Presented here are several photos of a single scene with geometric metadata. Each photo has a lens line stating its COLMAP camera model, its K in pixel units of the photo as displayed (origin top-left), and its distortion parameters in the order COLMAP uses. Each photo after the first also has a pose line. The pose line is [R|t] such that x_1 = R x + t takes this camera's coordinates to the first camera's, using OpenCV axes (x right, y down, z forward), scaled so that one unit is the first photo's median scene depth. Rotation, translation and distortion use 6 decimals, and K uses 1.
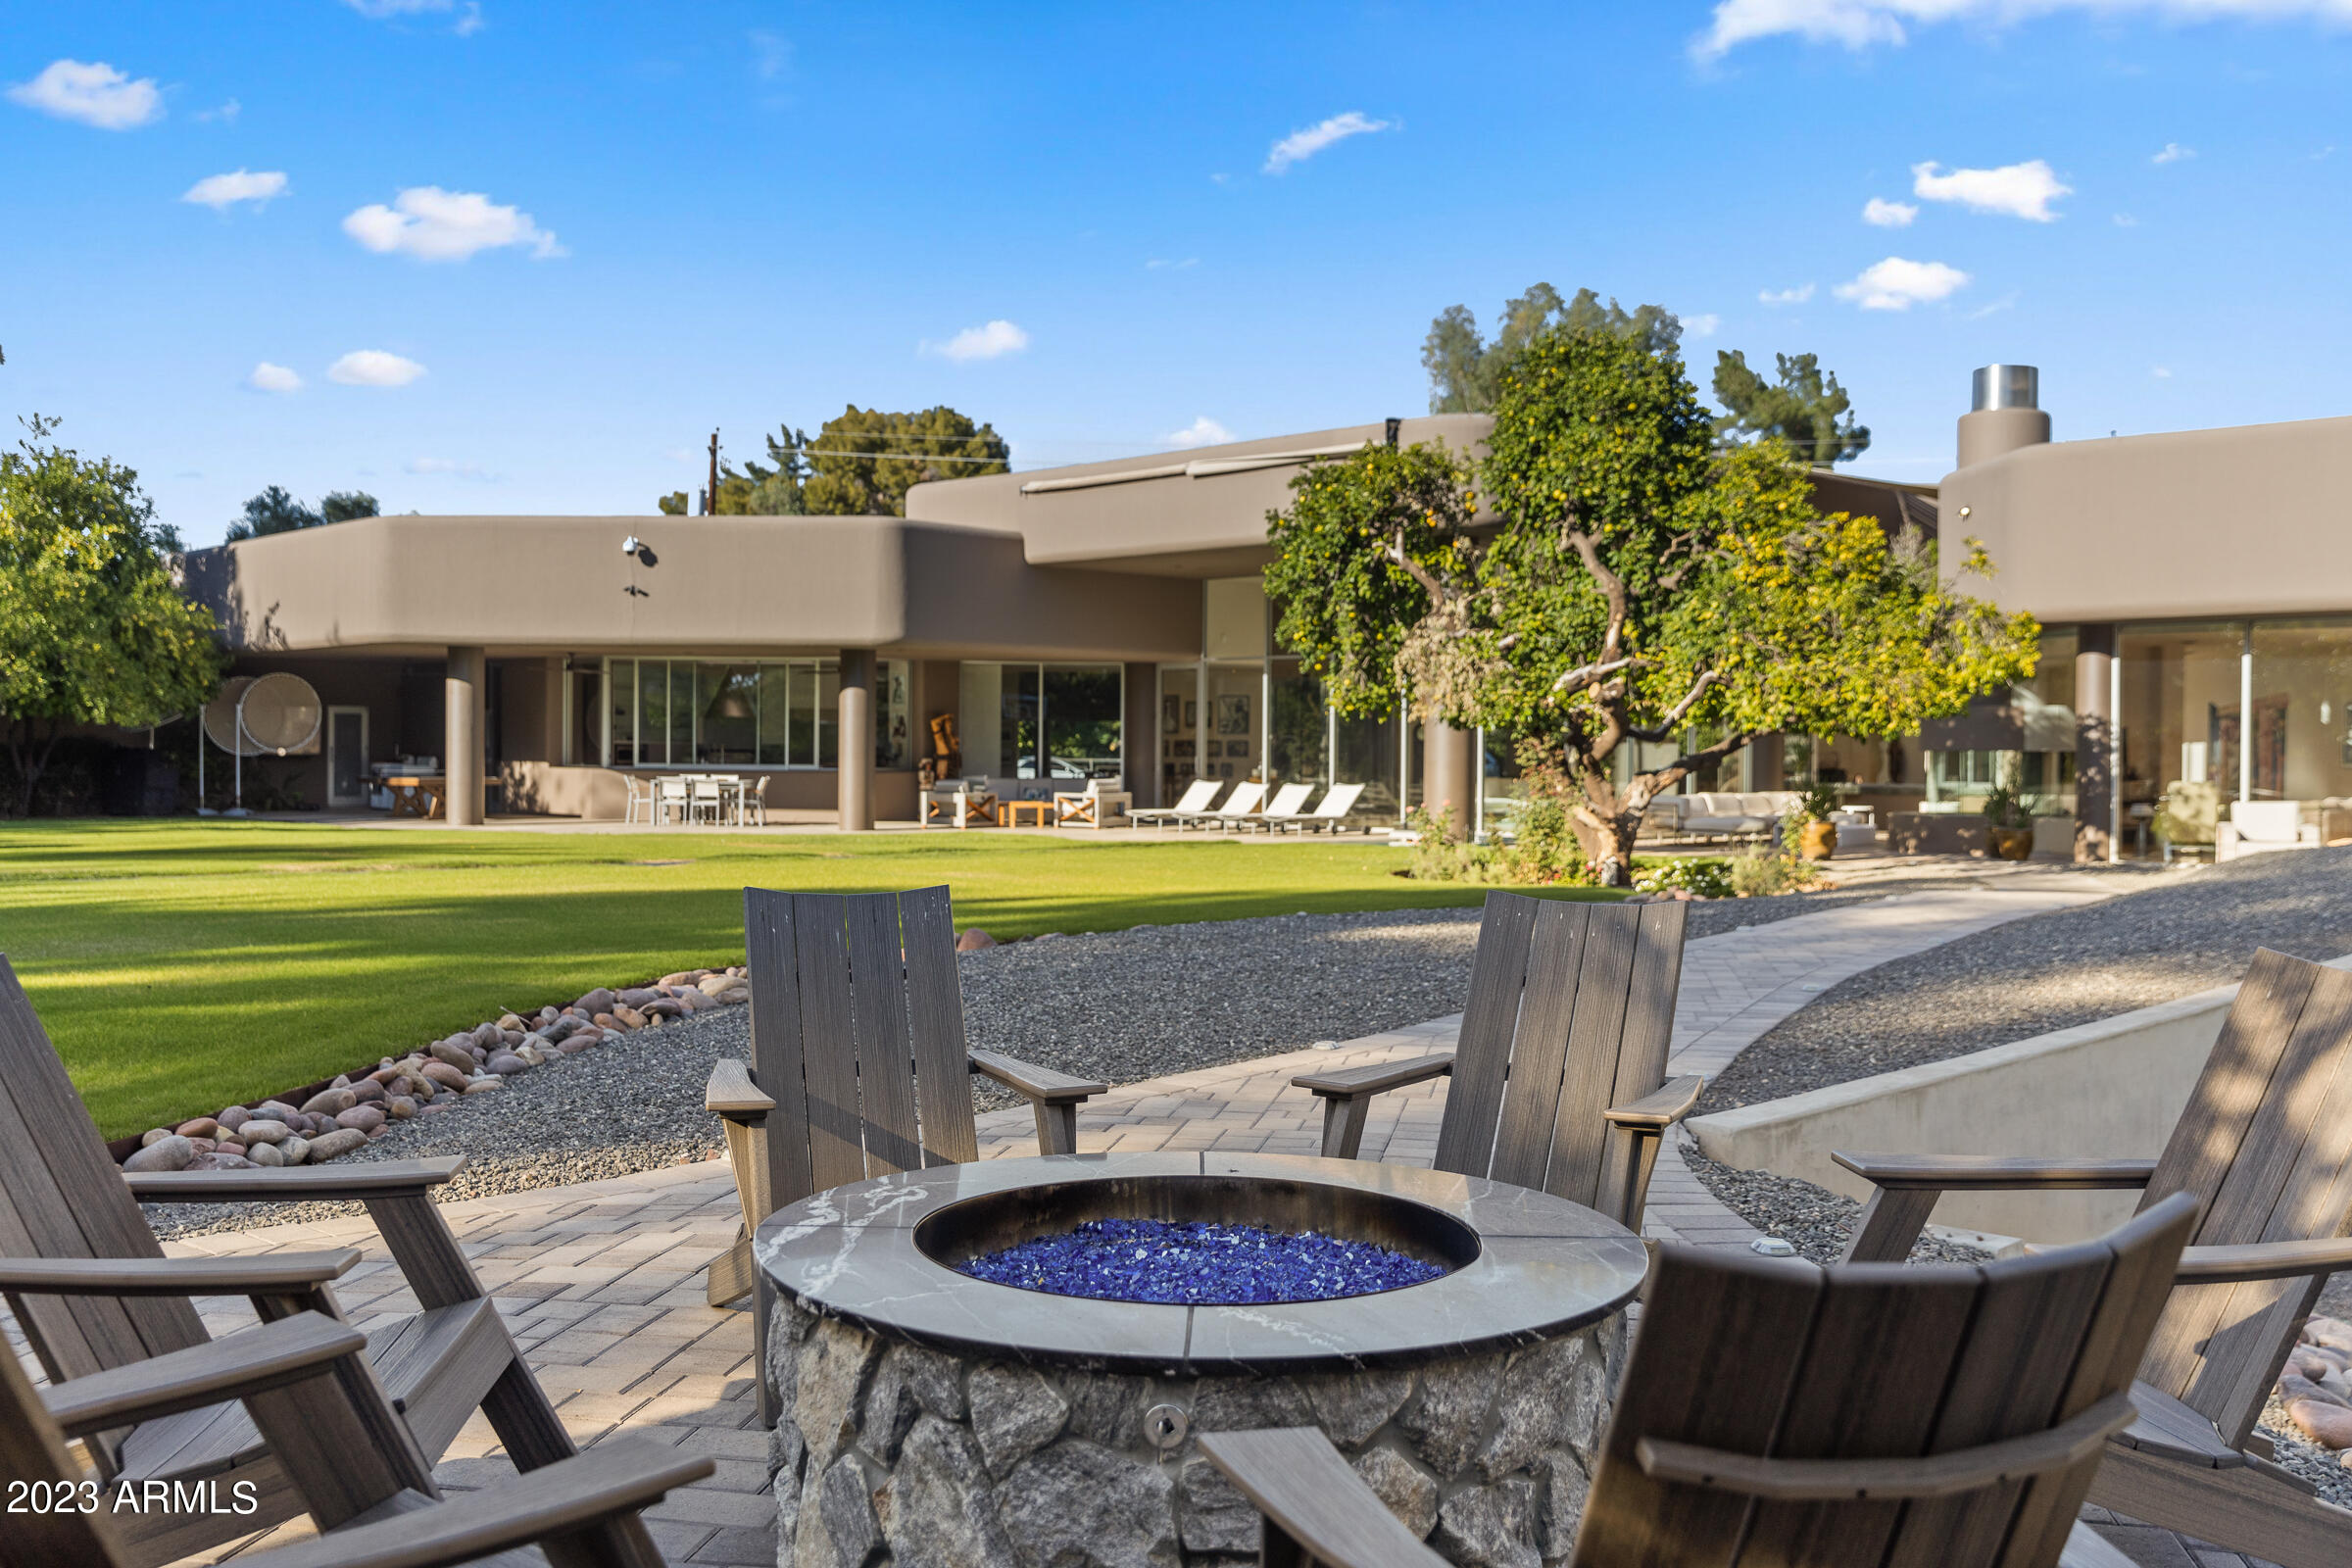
lens RADIAL K [[2157.2, 0, 1176.0], [0, 2157.2, 784.0], [0, 0, 1]] dist [0.005198, 0.004812]
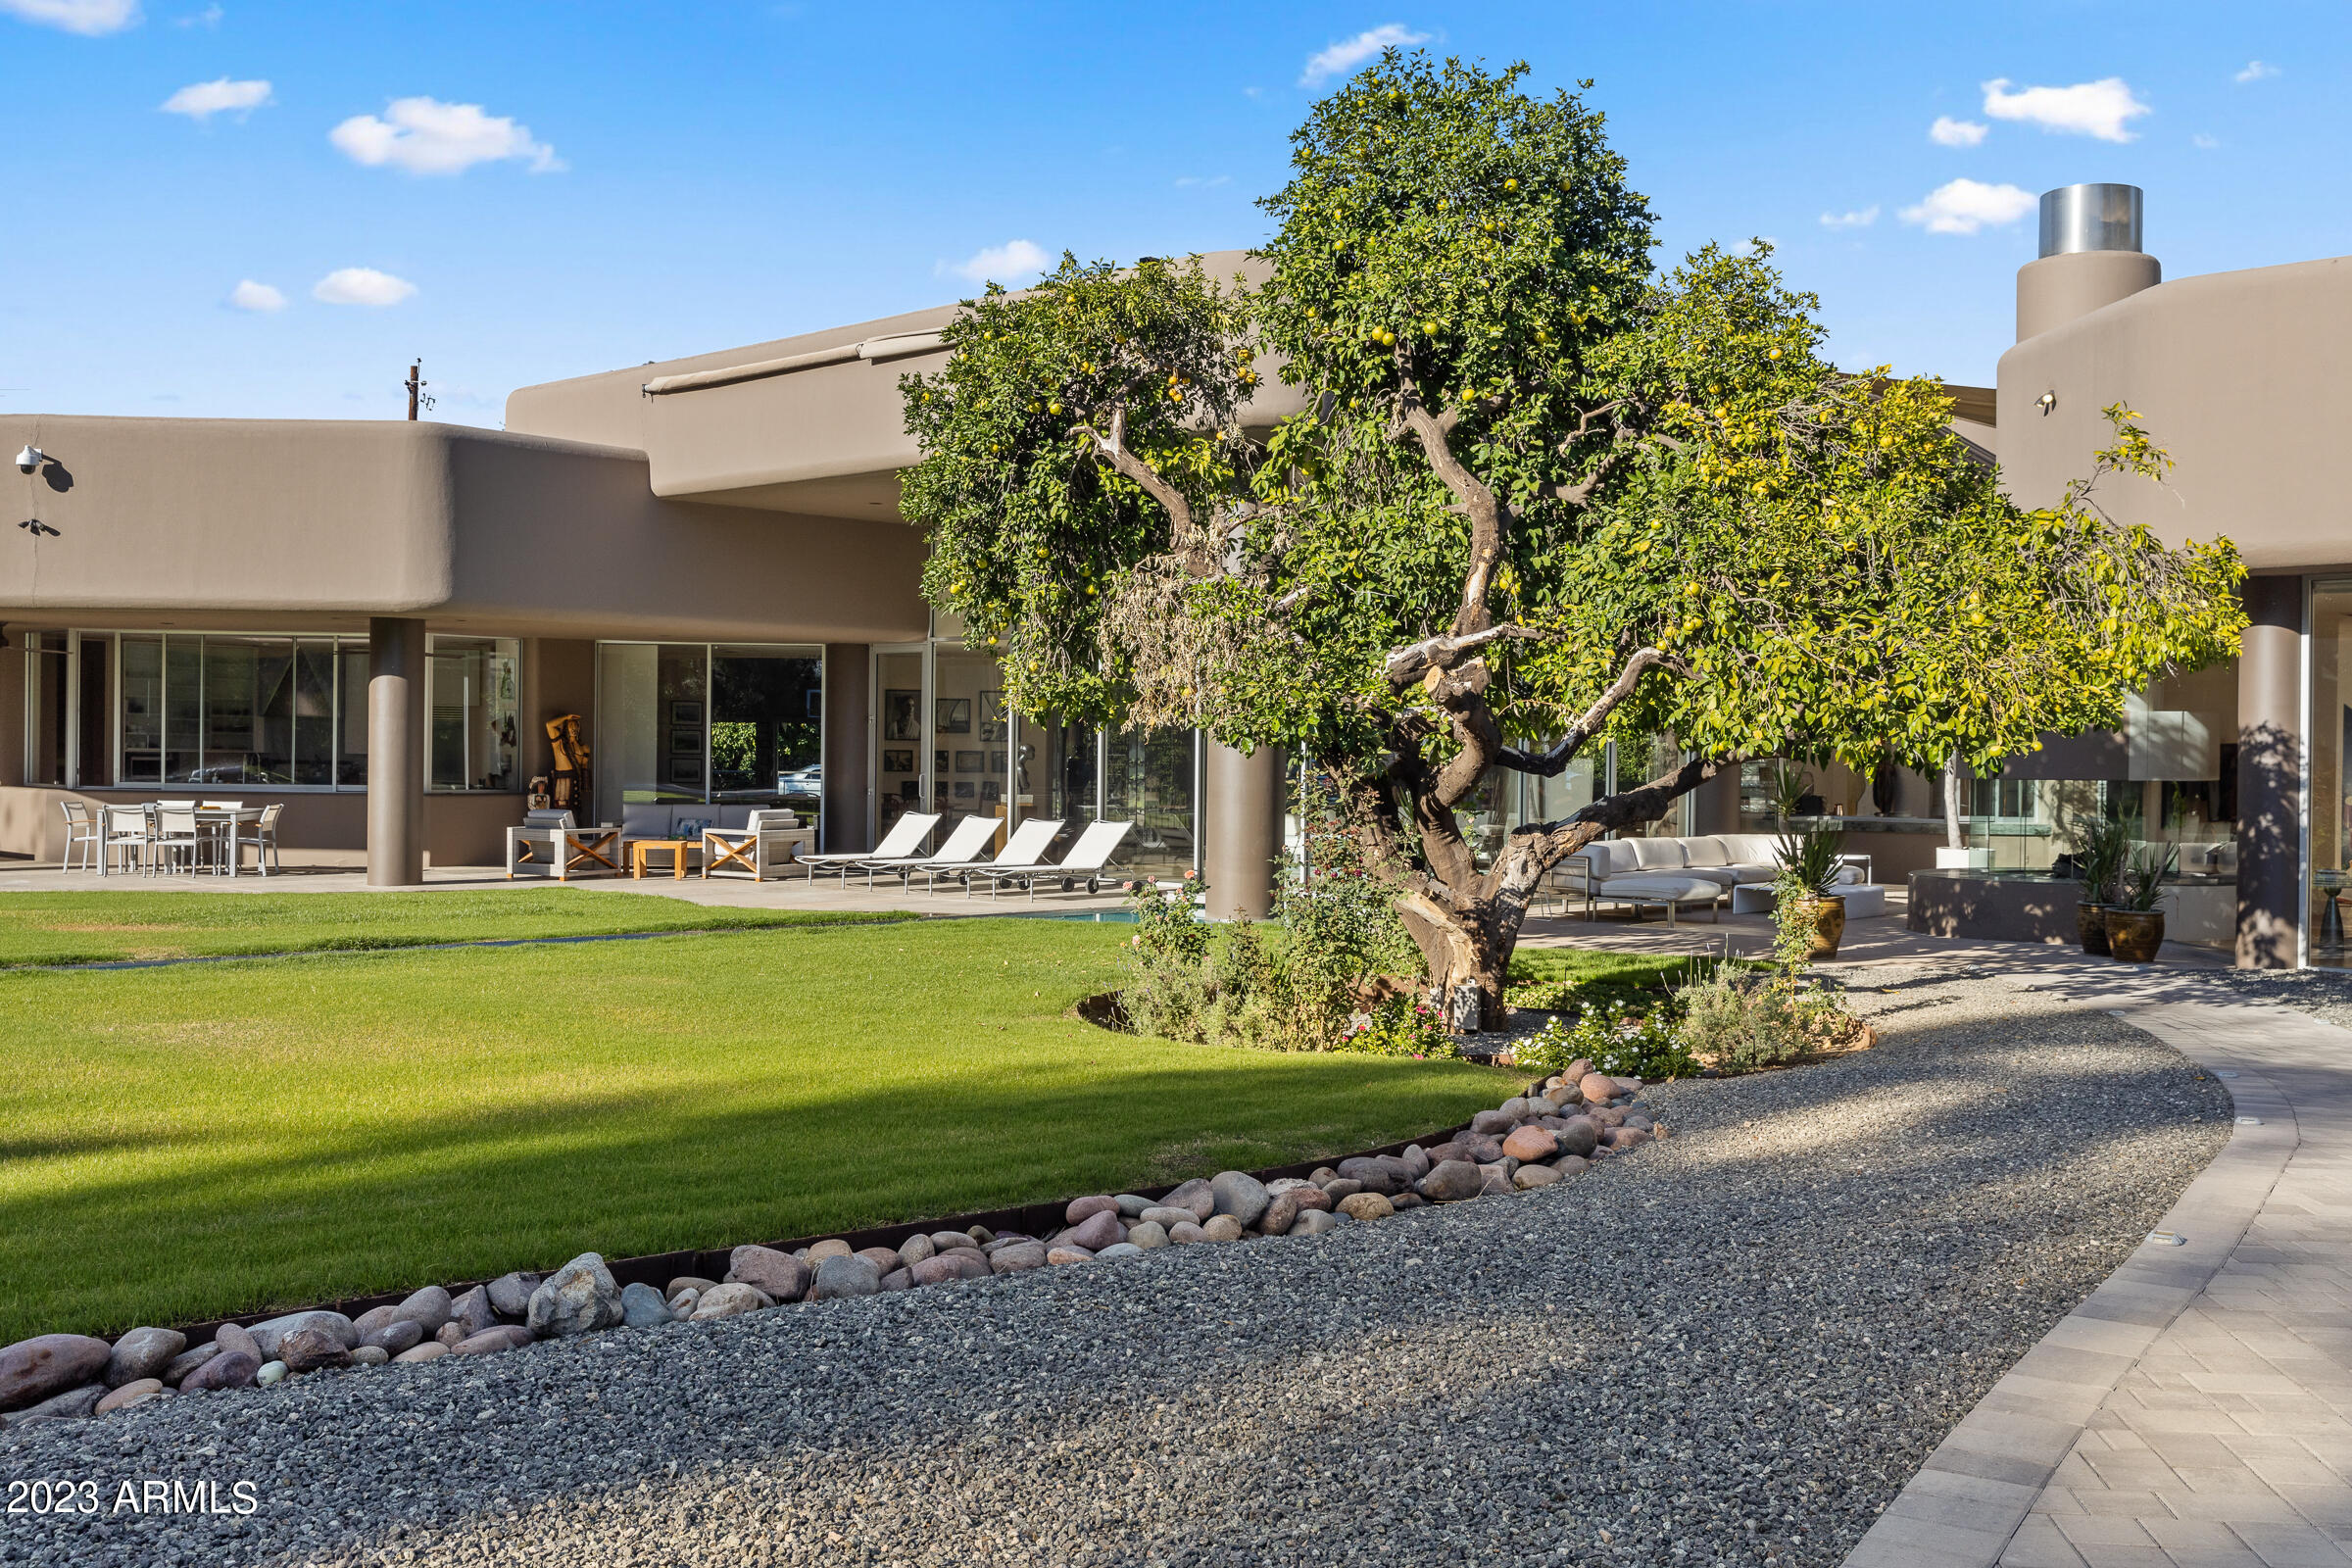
lens RADIAL K [[2239.6, 0, 1153.8], [0, 2239.6, 781.1], [0, 0, 1]] dist [0.008851, 0.003716]
pose [[0.999352, 0.003478, 0.035818, 0.092445], [-0.003419, 0.999993, -0.001712, -0.015036], [-0.035824, 0.001589, 0.999357, 0.394902]]
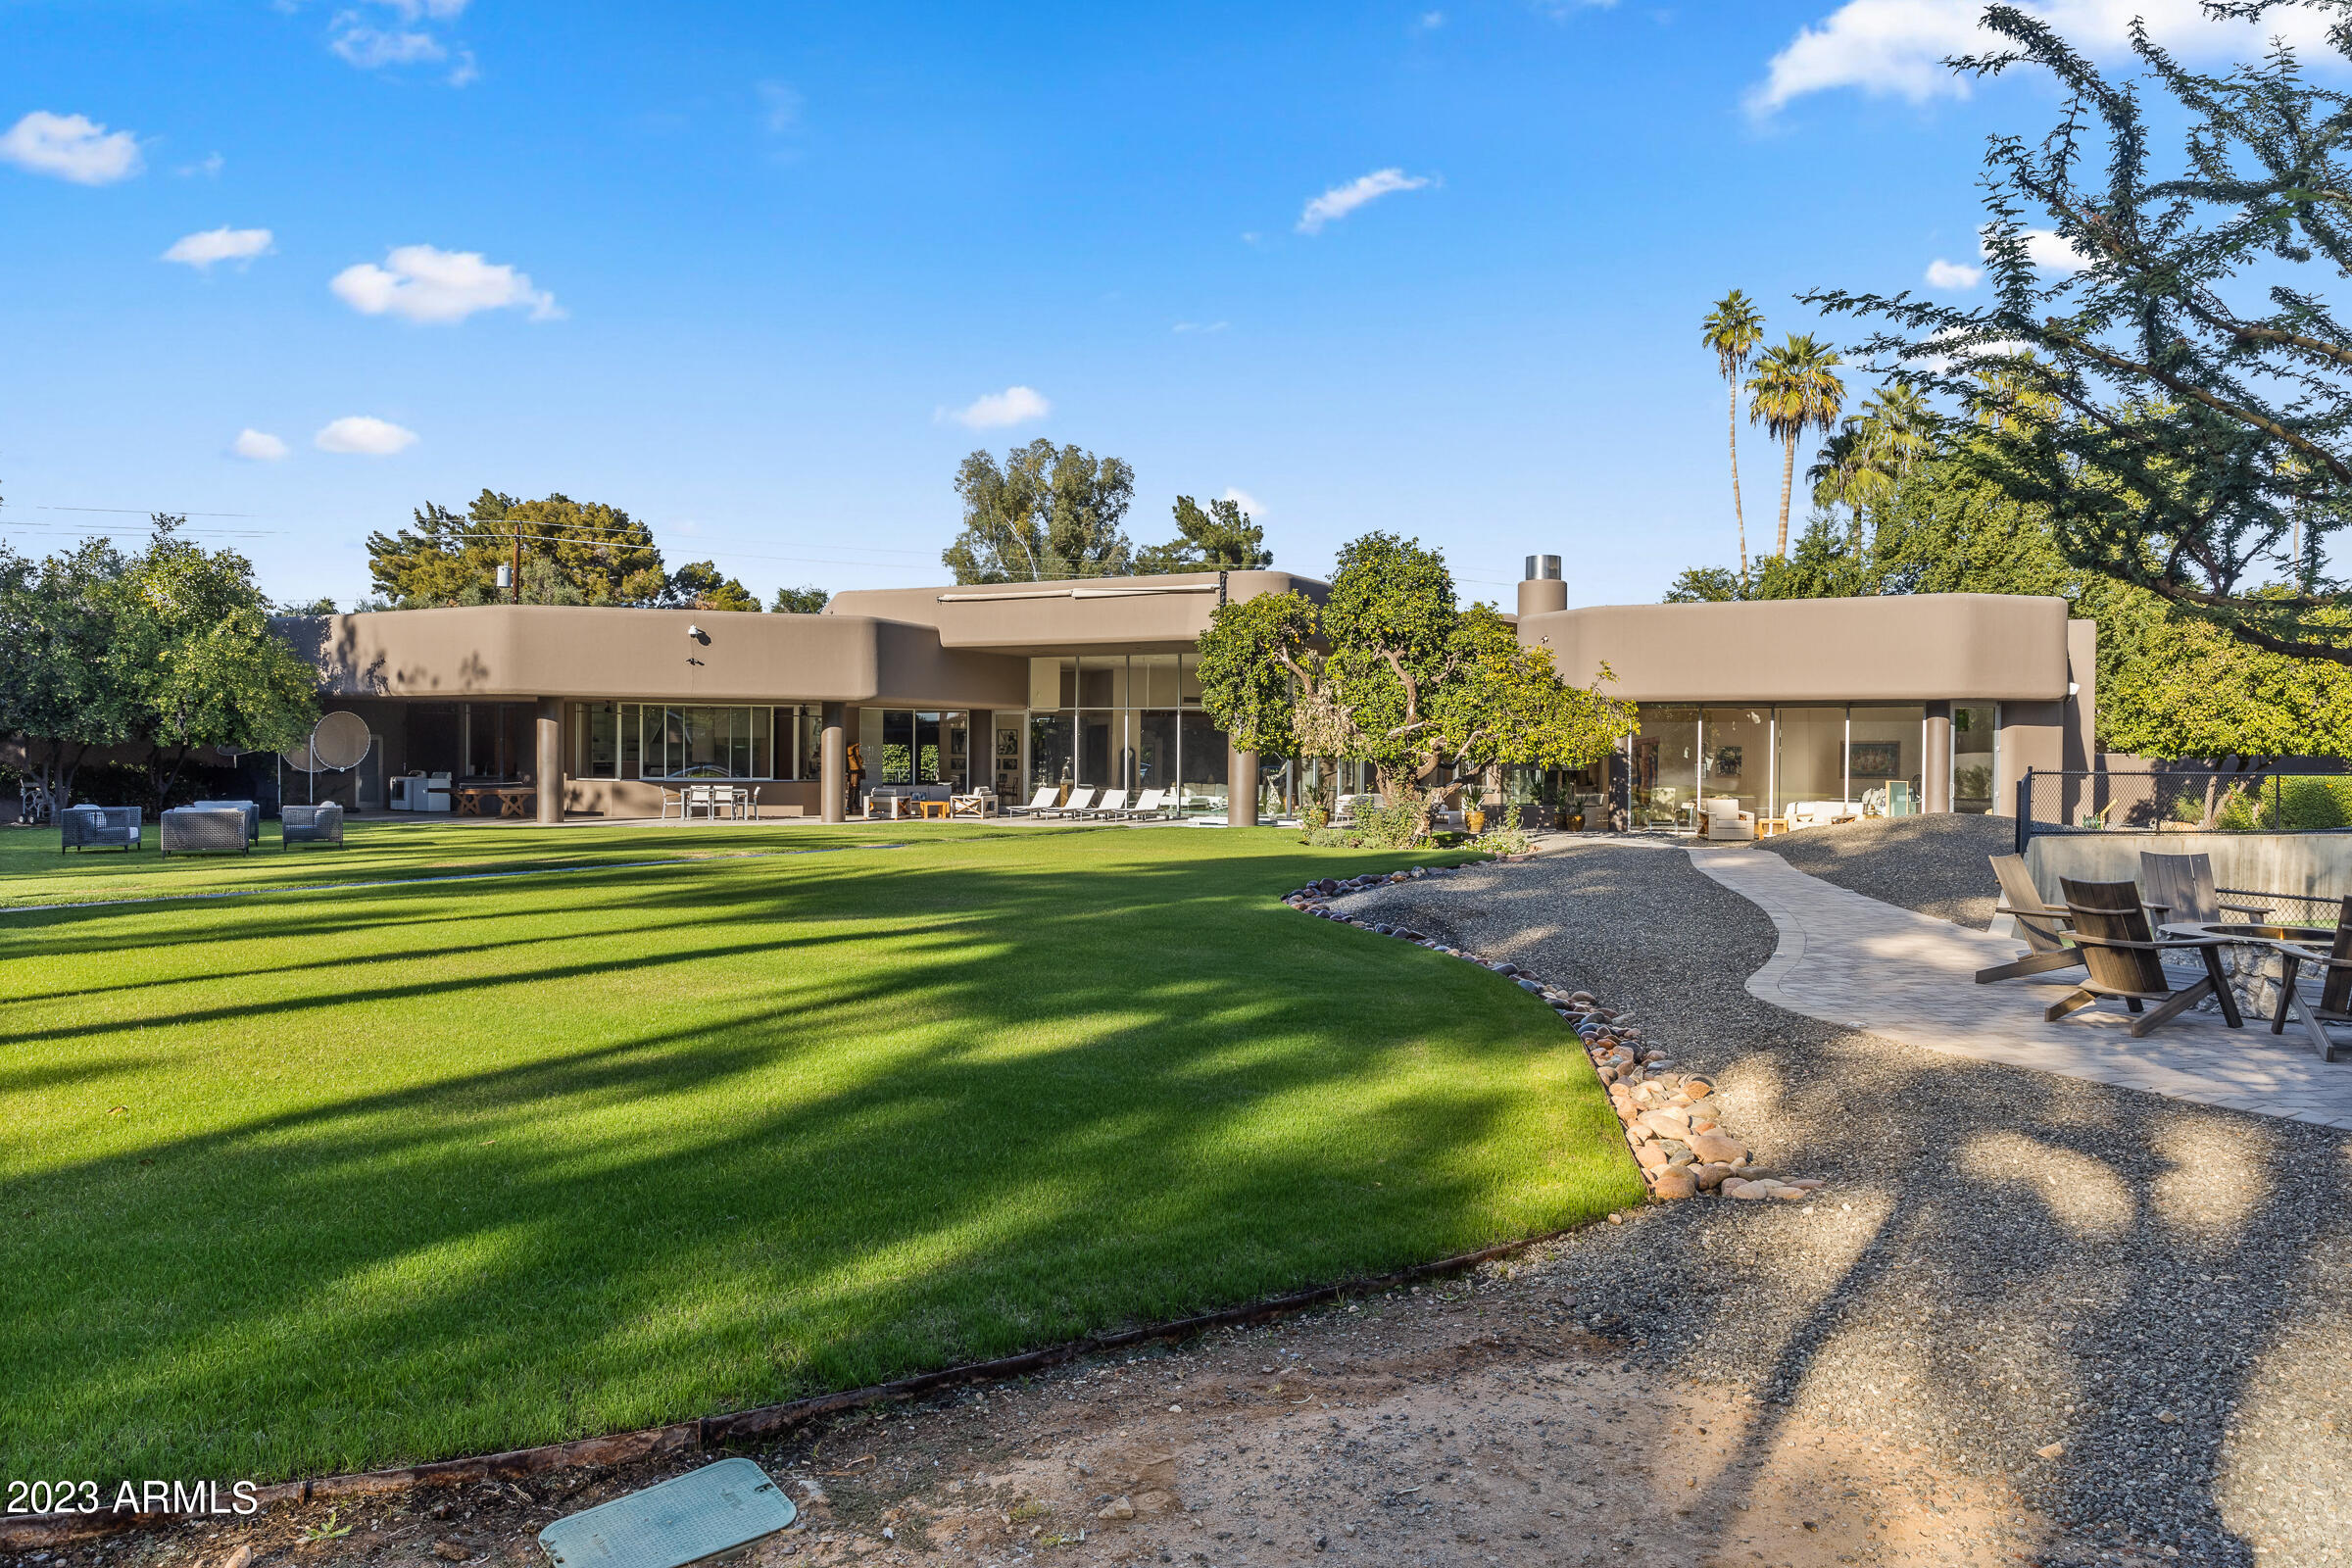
lens RADIAL K [[1565.4, 0, 1176.0], [0, 1565.4, 784.0], [0, 0, 1]] dist [0.009779, 0.000746]
pose [[0.944496, -0.006890, 0.328450, -0.393250], [0.004998, 0.999966, 0.006604, -0.015569], [-0.328484, -0.004596, 0.944498, -0.155714]]
